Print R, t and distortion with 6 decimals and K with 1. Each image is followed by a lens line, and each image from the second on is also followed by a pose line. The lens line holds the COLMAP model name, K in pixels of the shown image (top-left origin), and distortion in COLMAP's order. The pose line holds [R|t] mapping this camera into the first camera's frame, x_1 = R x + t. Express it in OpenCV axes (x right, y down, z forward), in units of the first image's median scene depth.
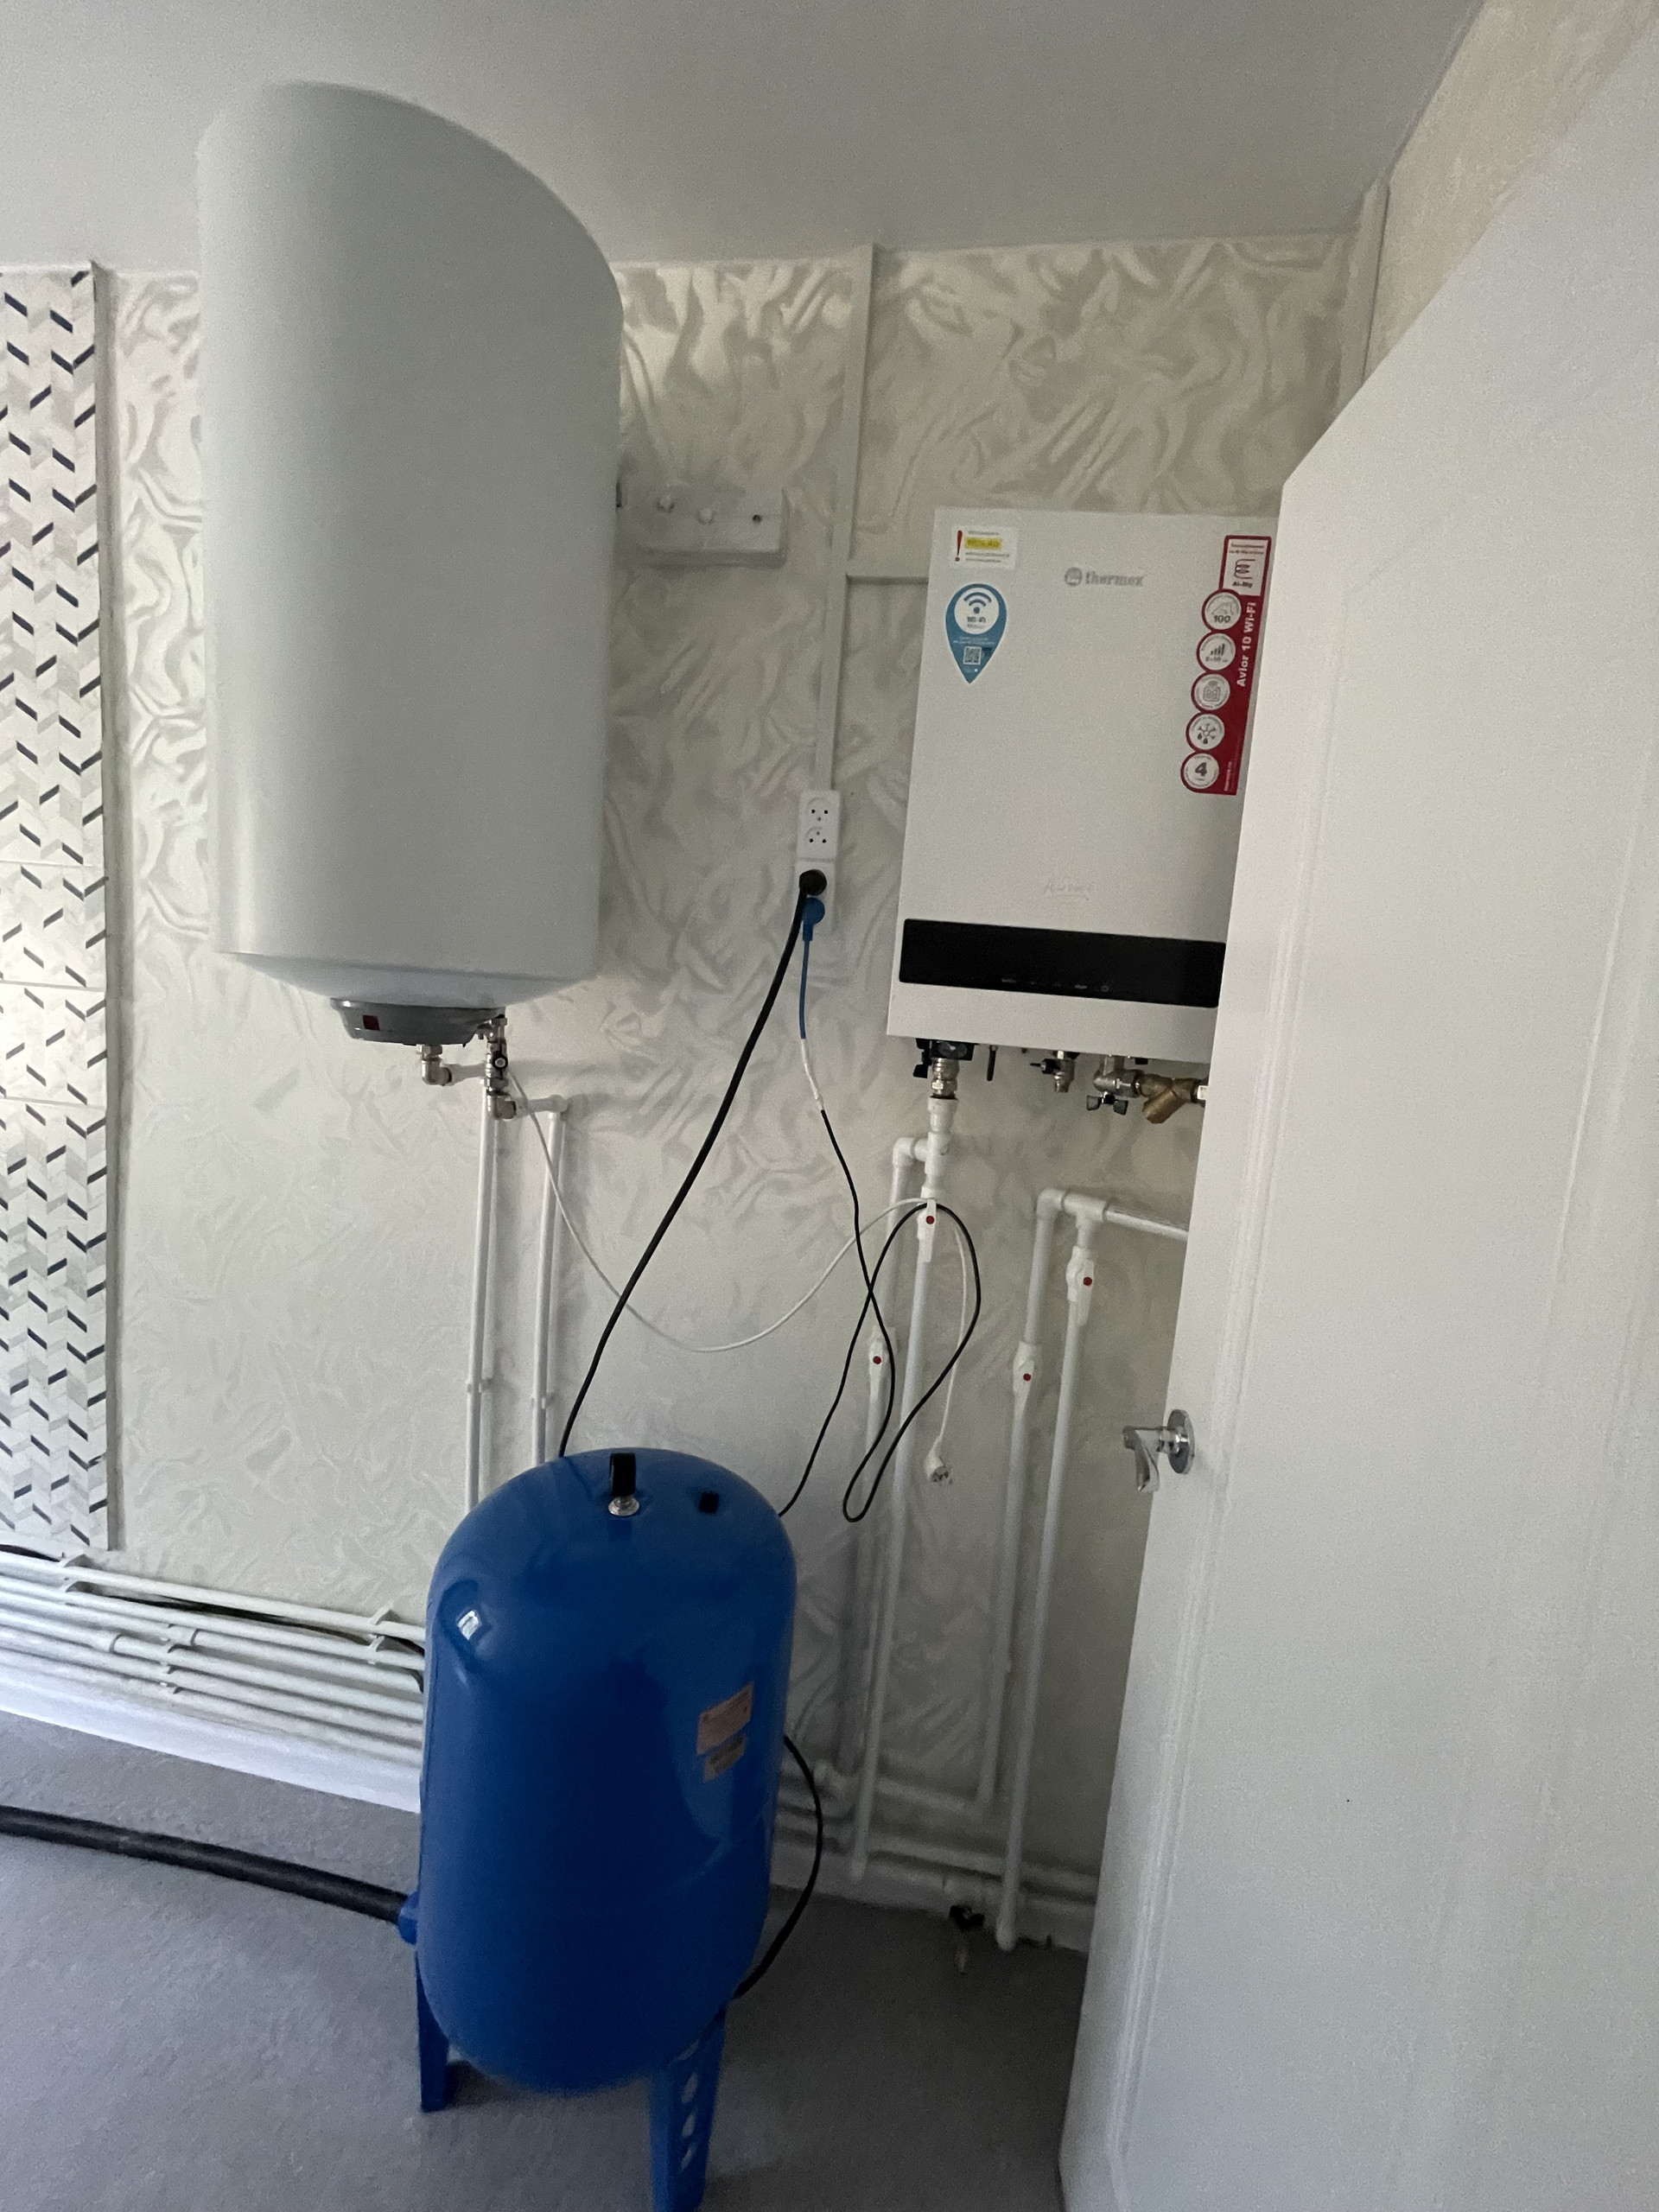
lens RADIAL K [[882.6, 0, 824.9], [0, 882.6, 1103.9], [0, 0, 1]] dist [0.000900, -0.000923]
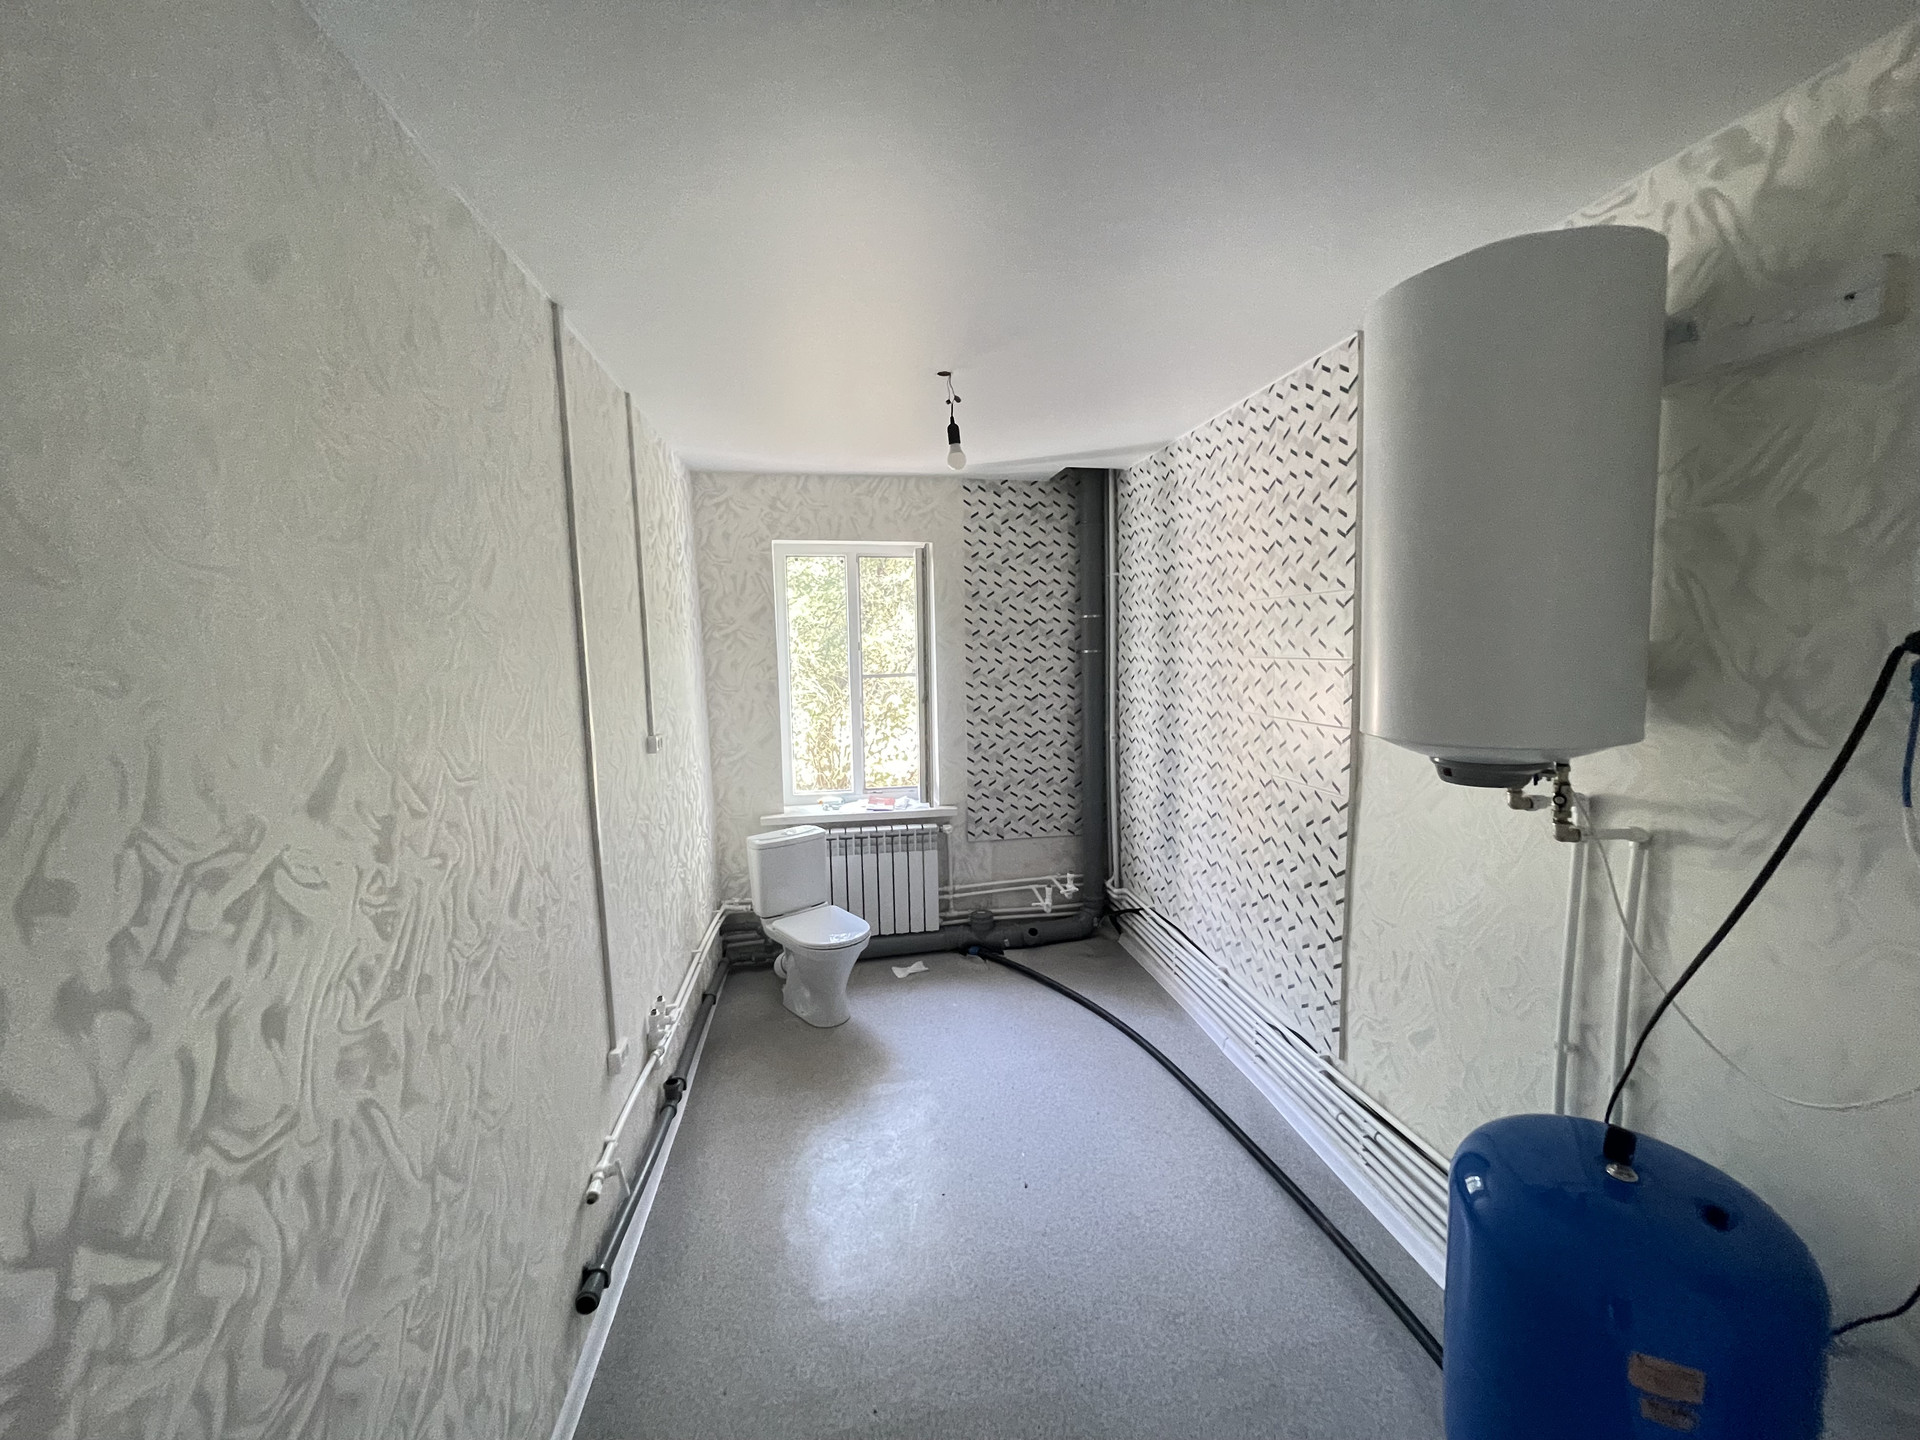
lens RADIAL K [[766.1, 0, 959.8], [0, 766.1, 723.9], [0, 0, 1]] dist [0.000900, -0.000923]
pose [[0.308092, 0.010307, -0.951301, 0.395067], [-0.060108, 0.998154, -0.008652, -0.084983], [0.949456, 0.059846, 0.308142, -0.197839]]
